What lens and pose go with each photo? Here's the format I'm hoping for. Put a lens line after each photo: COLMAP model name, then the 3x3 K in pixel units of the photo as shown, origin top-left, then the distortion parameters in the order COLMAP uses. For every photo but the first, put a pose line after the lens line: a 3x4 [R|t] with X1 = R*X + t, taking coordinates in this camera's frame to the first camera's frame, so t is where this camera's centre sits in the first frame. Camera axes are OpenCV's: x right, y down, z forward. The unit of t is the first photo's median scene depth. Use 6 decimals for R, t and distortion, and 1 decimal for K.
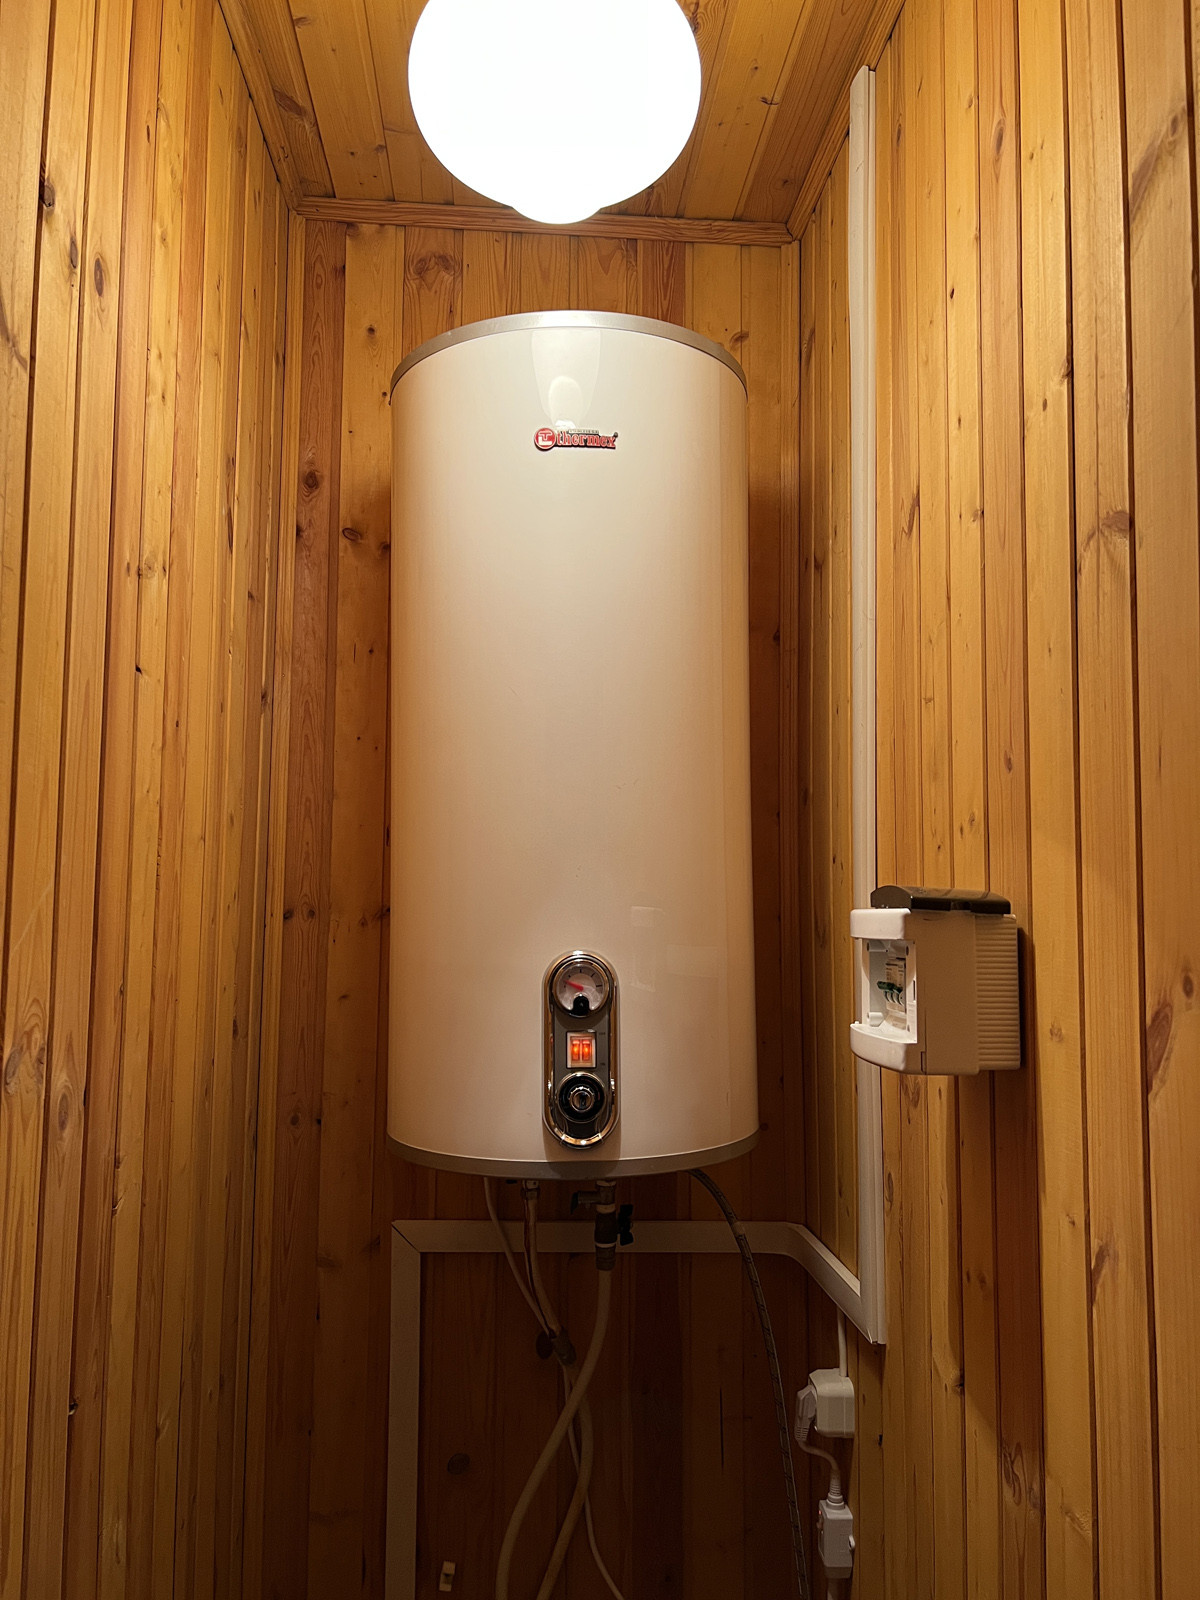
lens RADIAL K [[1186.9, 0, 600.0], [0, 1186.9, 800.0], [0, 0, 1]] dist [0.067624, -0.081299]
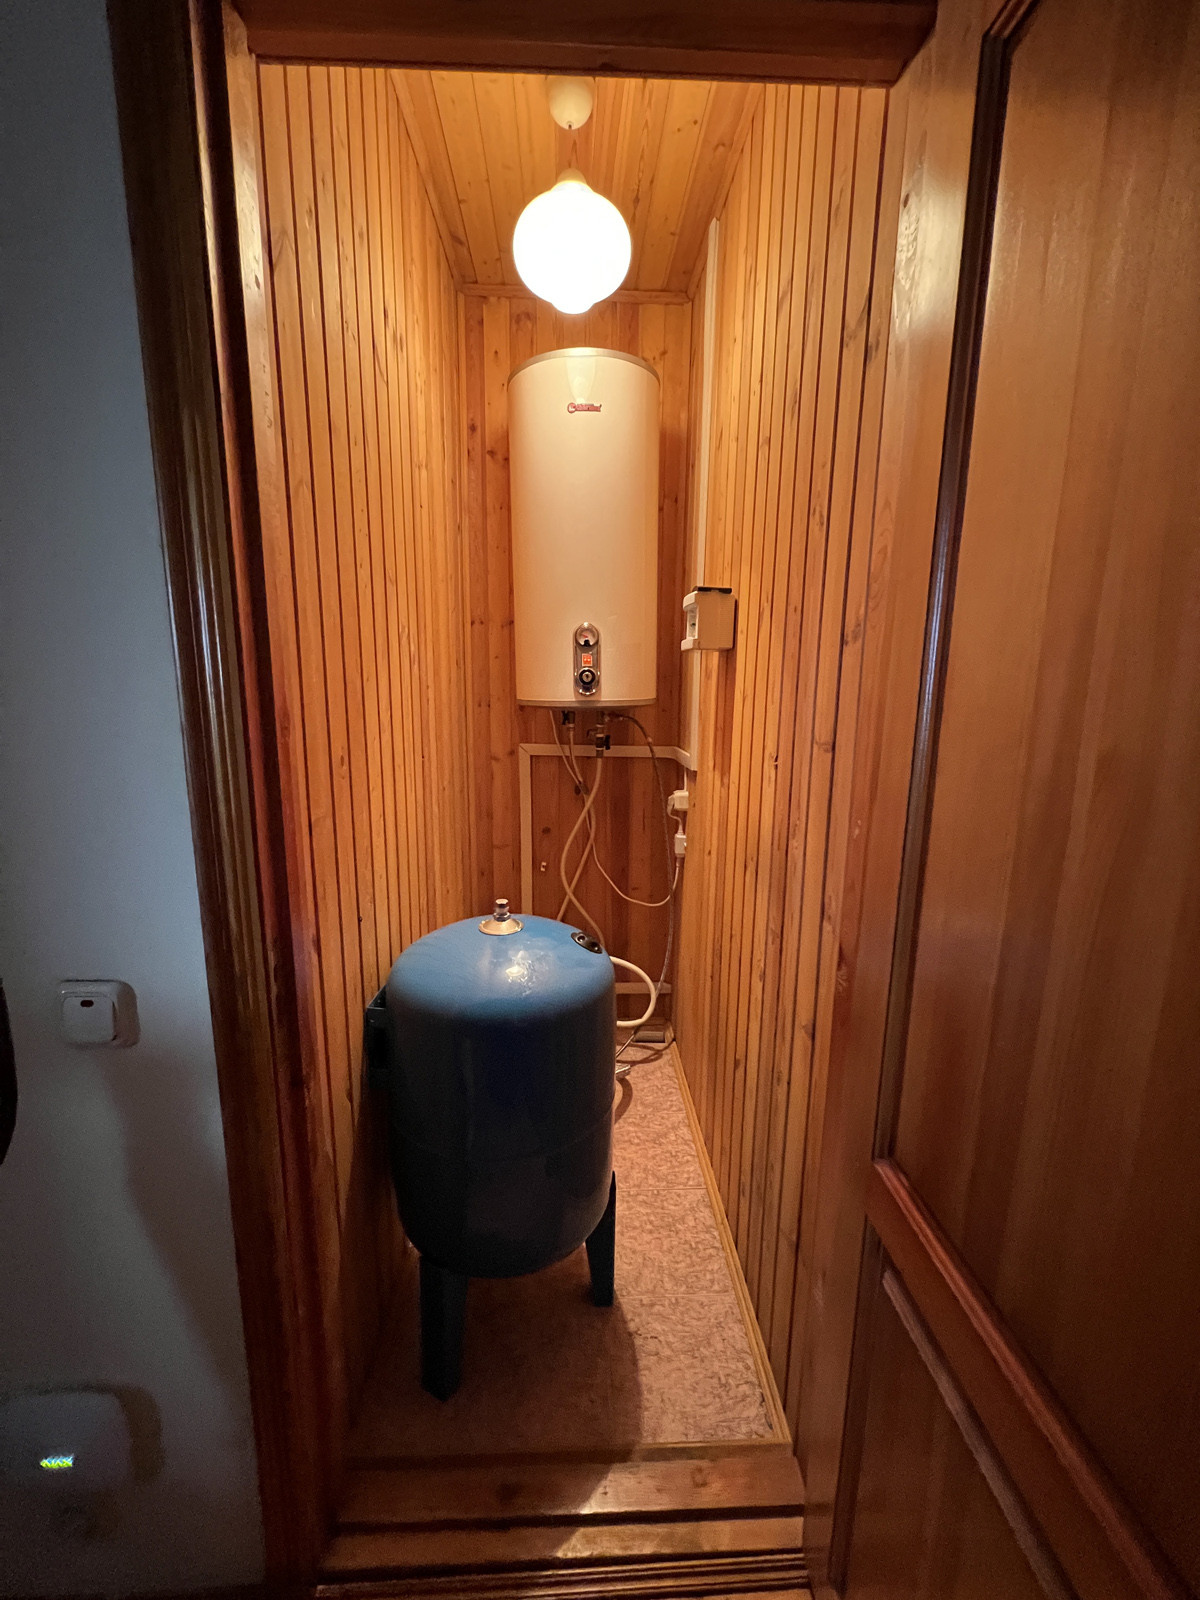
lens RADIAL K [[651.4, 0, 600.0], [0, 651.4, 800.0], [0, 0, 1]] dist [0.005546, 0.000238]
pose [[0.999528, 0.007433, -0.029794, 0.050594], [0.000409, 0.966955, 0.254948, 0.117087], [0.030705, -0.254840, 0.966496, -0.433121]]
